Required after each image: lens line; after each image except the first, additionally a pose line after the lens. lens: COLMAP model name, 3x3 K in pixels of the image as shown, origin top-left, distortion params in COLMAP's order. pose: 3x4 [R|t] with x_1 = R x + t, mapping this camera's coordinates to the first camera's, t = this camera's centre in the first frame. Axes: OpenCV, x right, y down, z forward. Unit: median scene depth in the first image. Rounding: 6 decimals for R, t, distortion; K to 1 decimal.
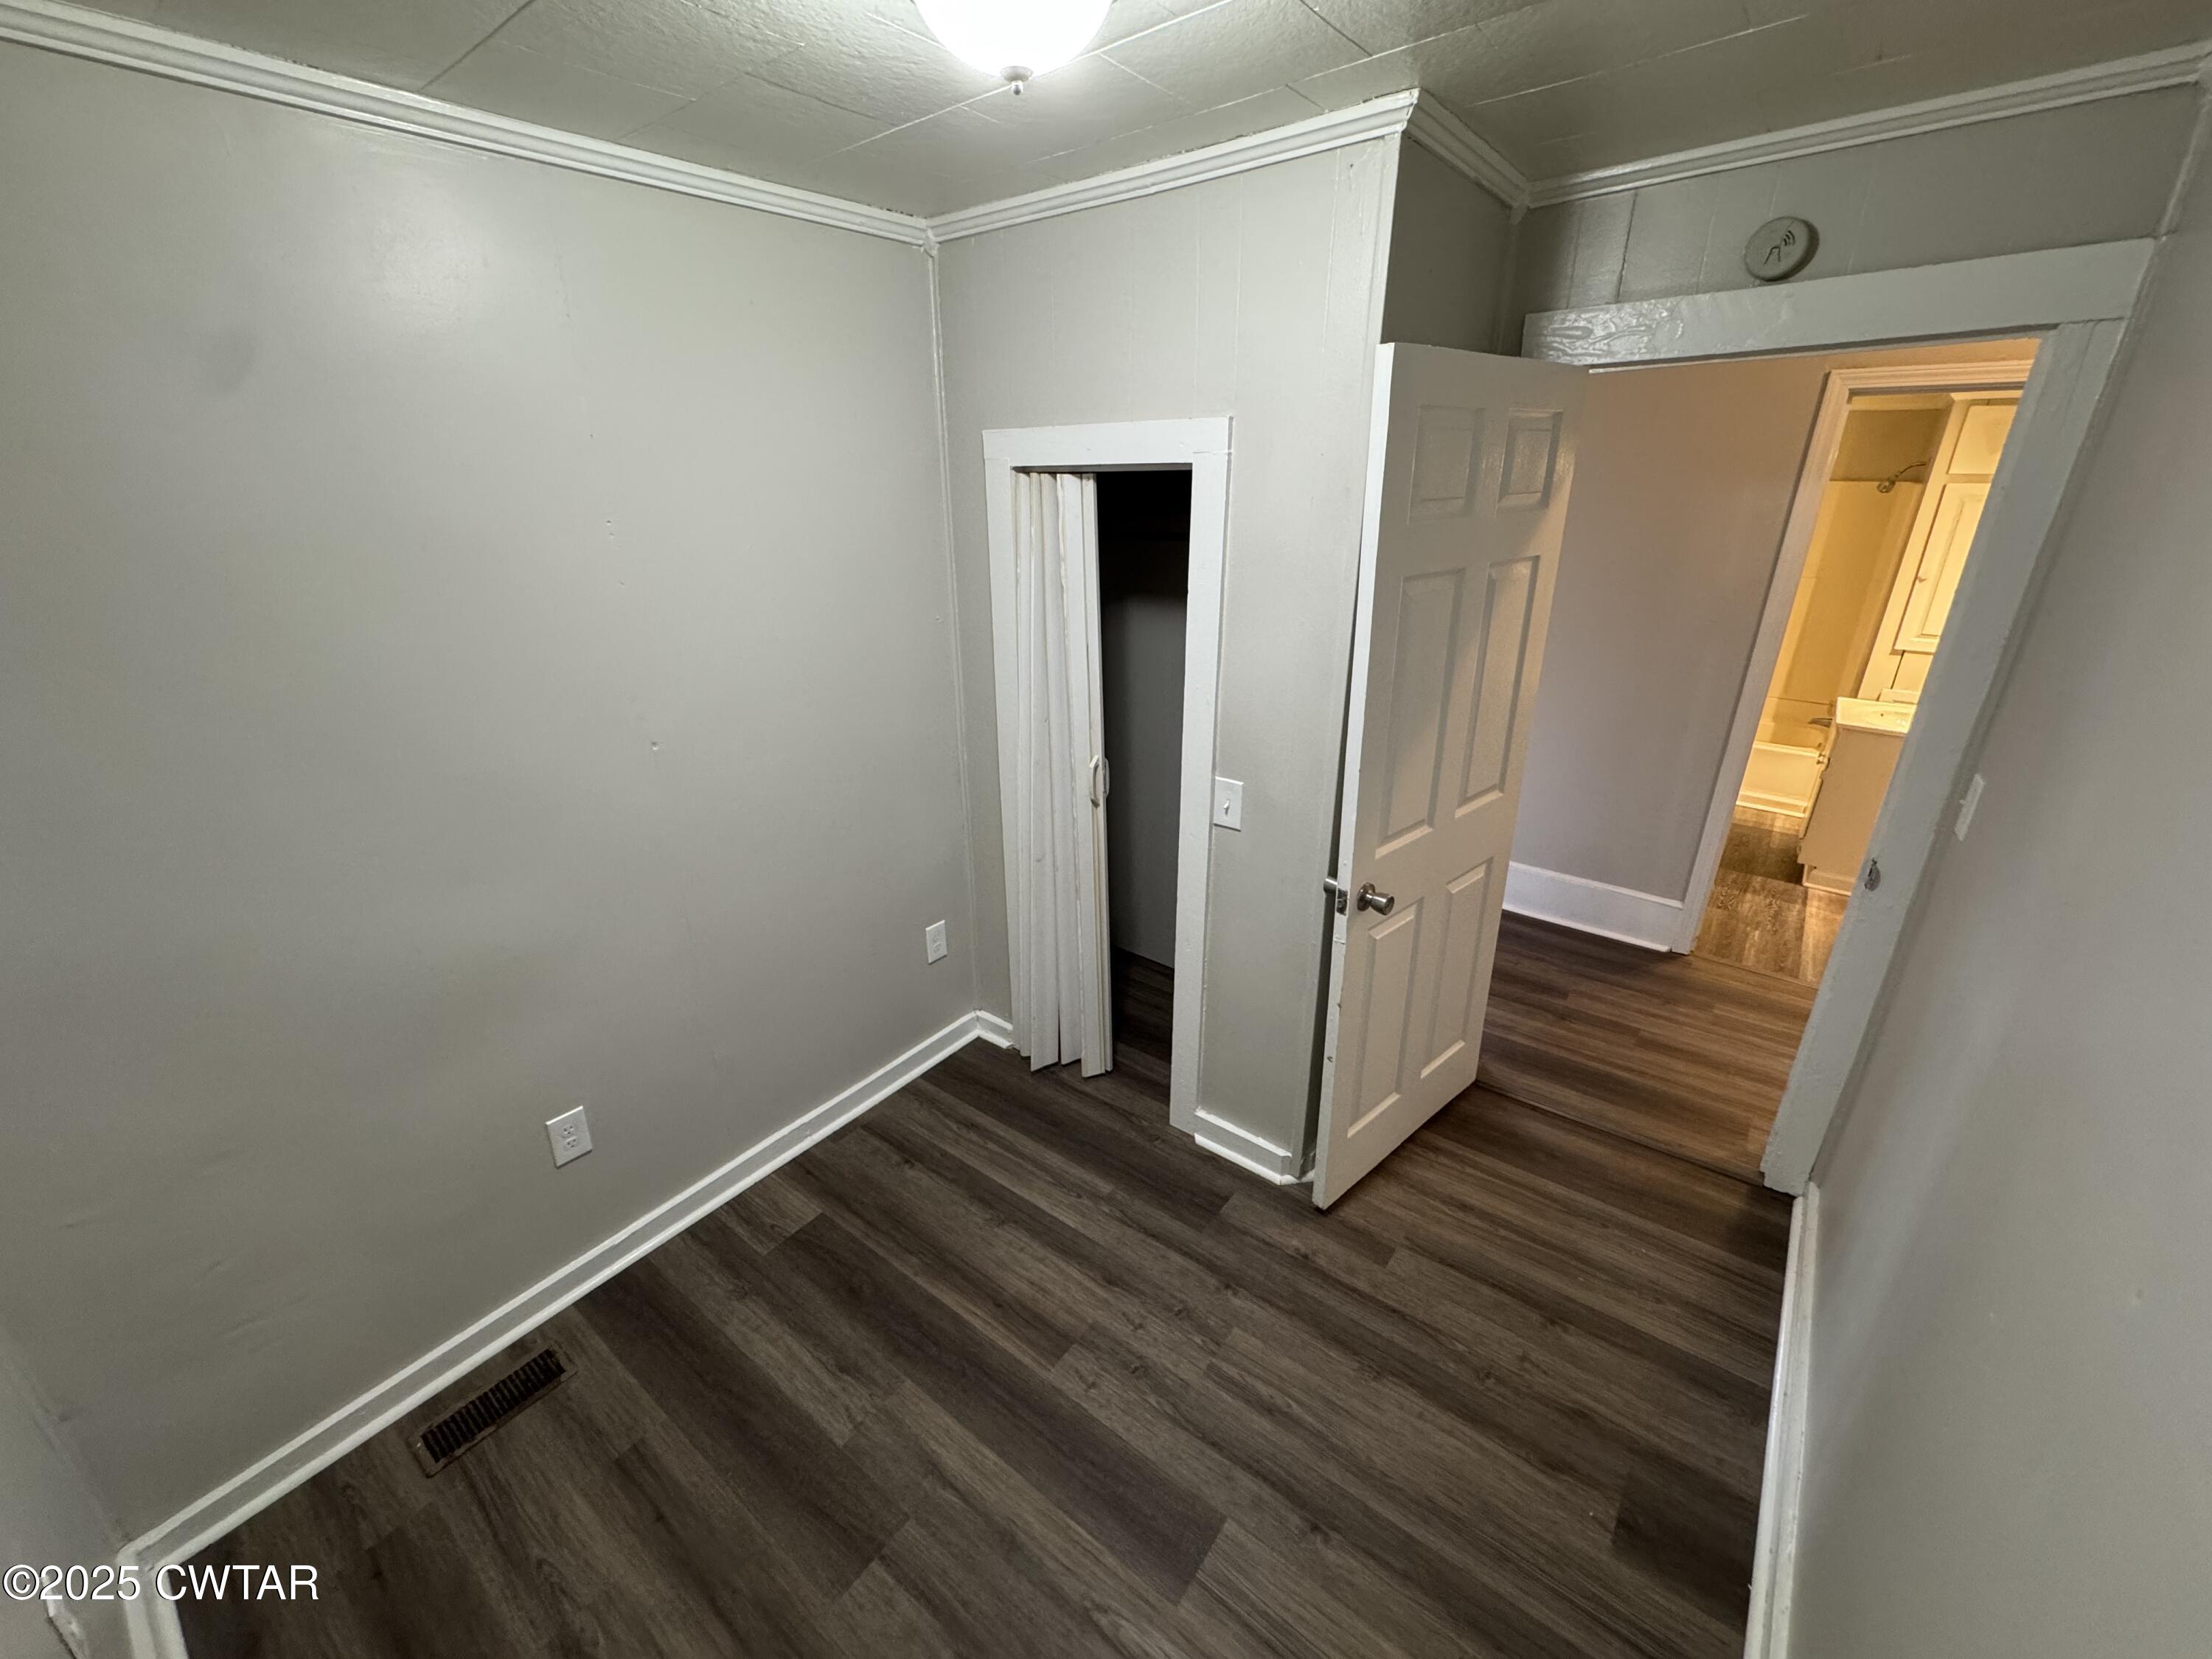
lens RADIAL K [[882.2, 0, 1103.4], [0, 882.2, 834.7], [0, 0, 1]] dist [-0.001263, -0.000254]
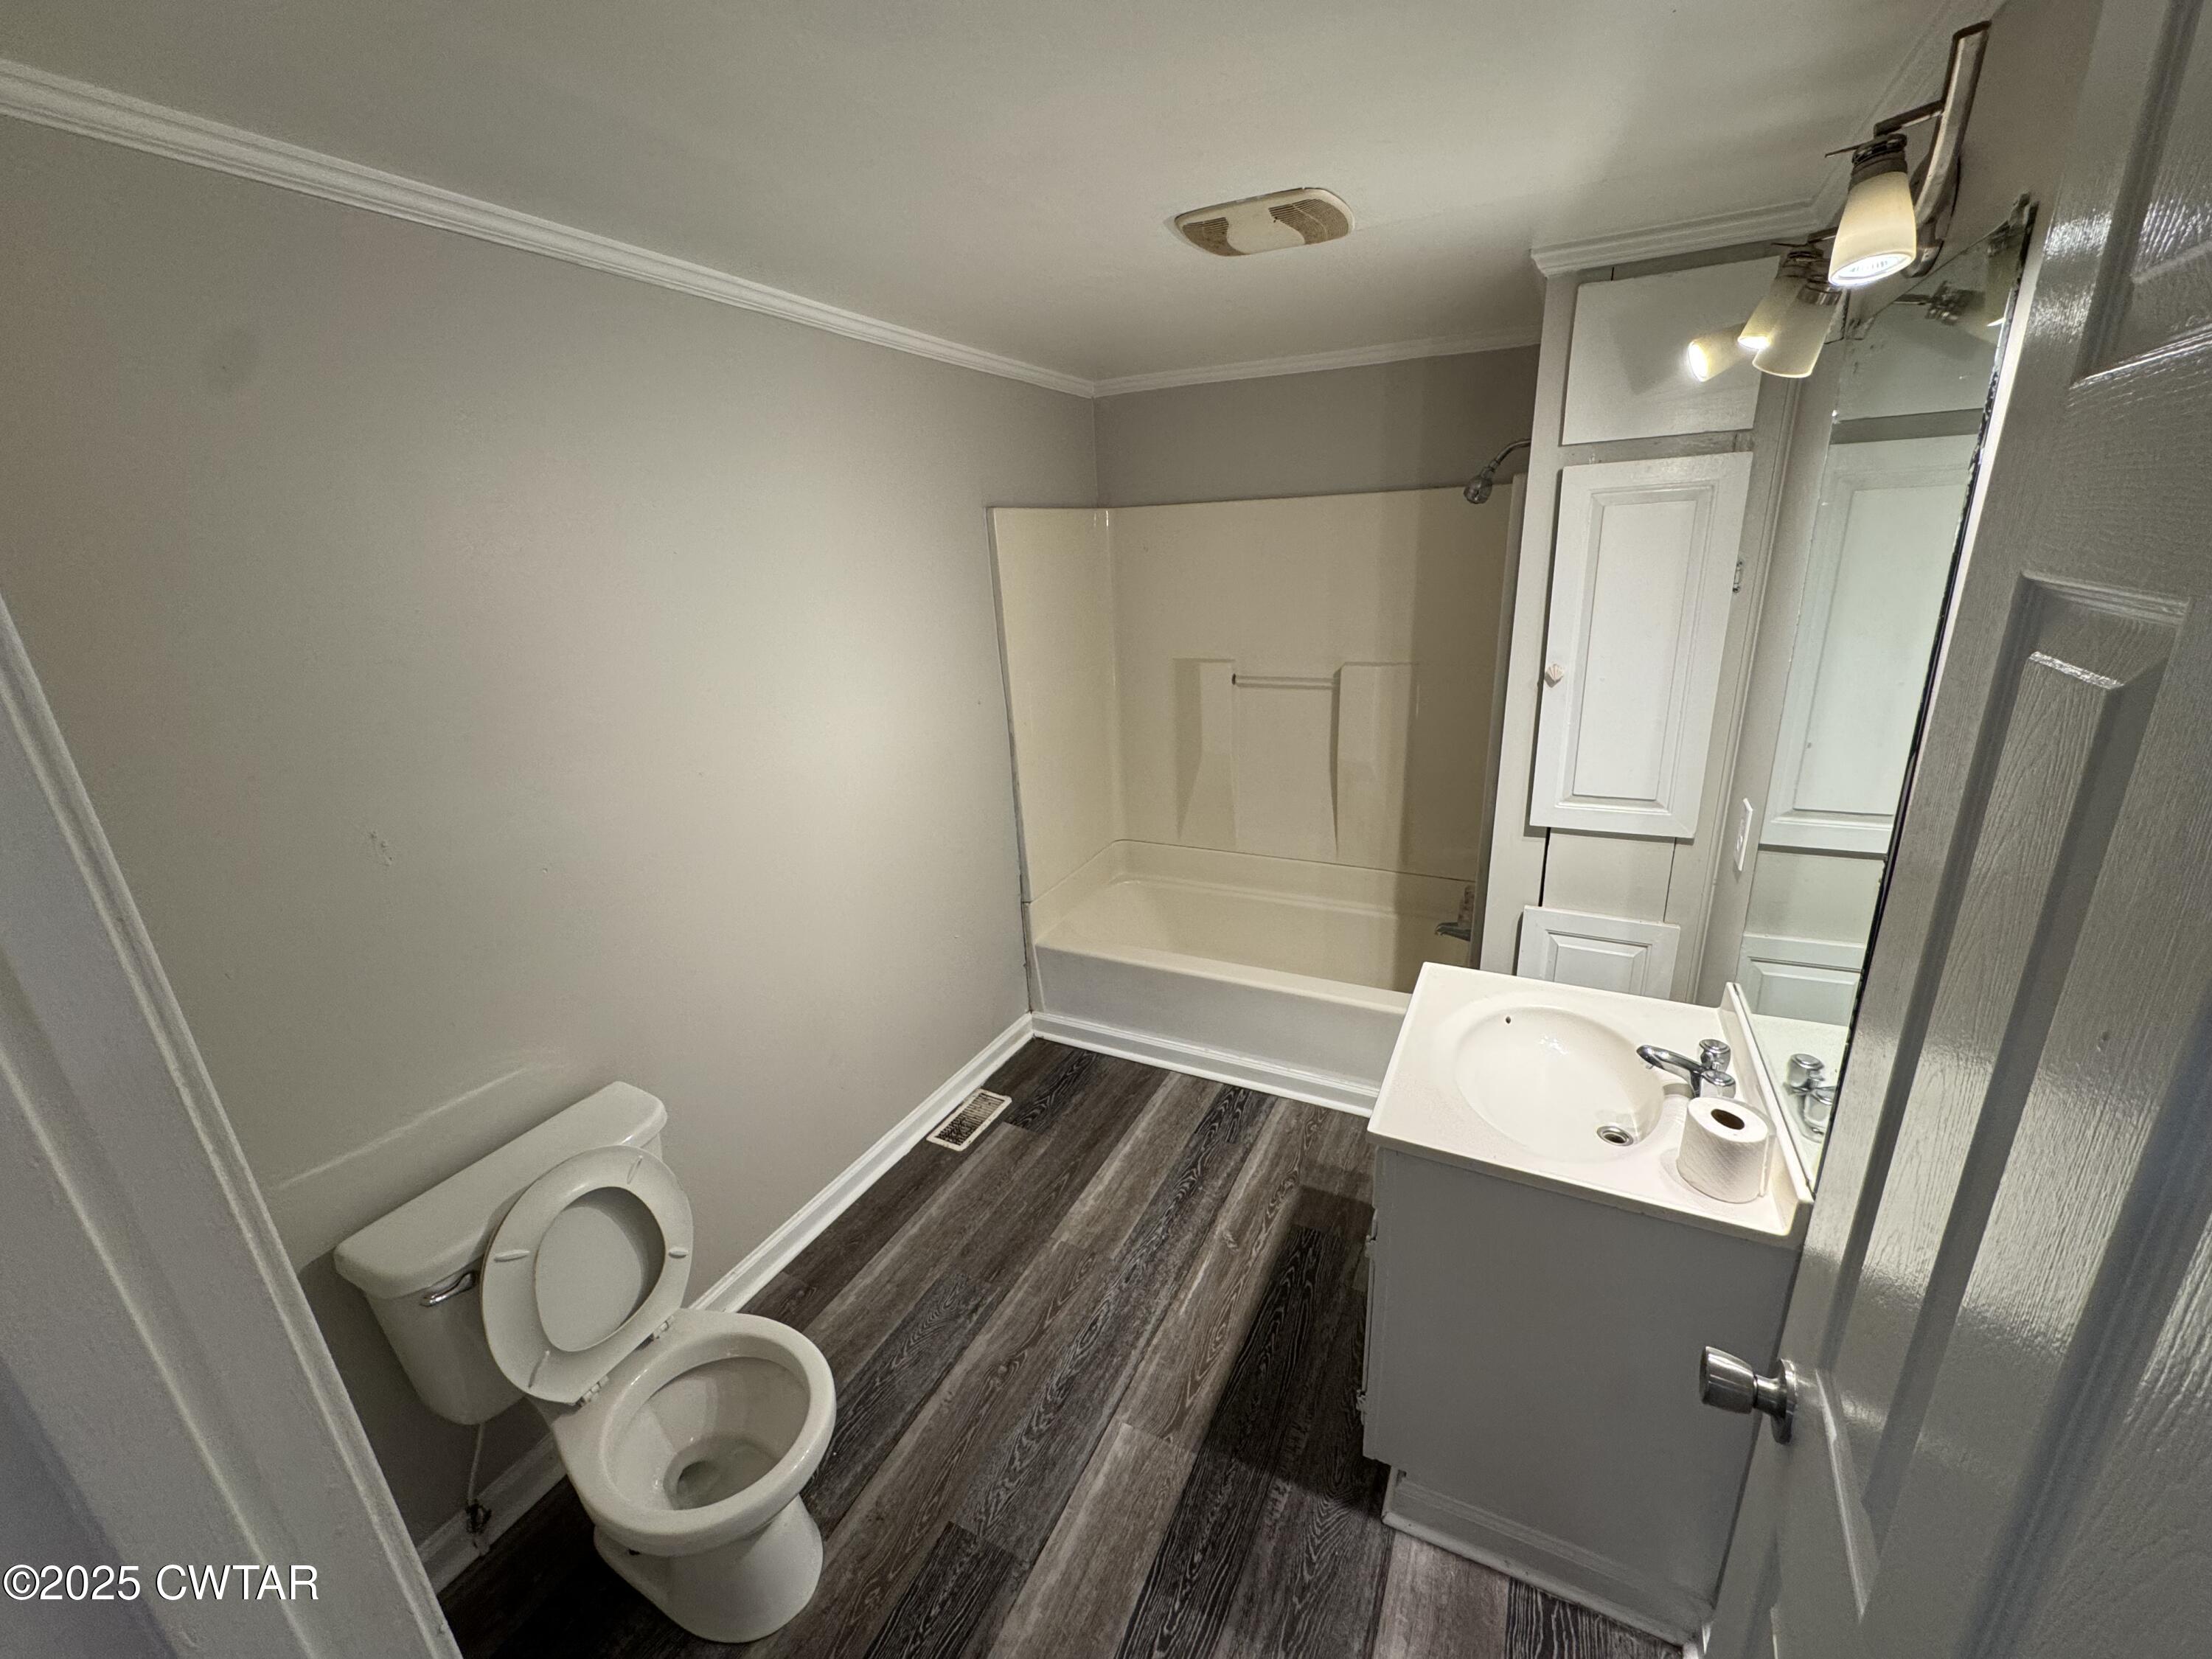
lens RADIAL K [[882.2, 0, 1113.7], [0, 882.2, 832.1], [0, 0, 1]] dist [-0.001263, -0.000254]
pose [[0.976359, -0.103401, 0.189820, 0.613136], [0.118396, 0.990538, -0.069405, -0.206694], [-0.180848, 0.090238, 0.979363, 0.603025]]
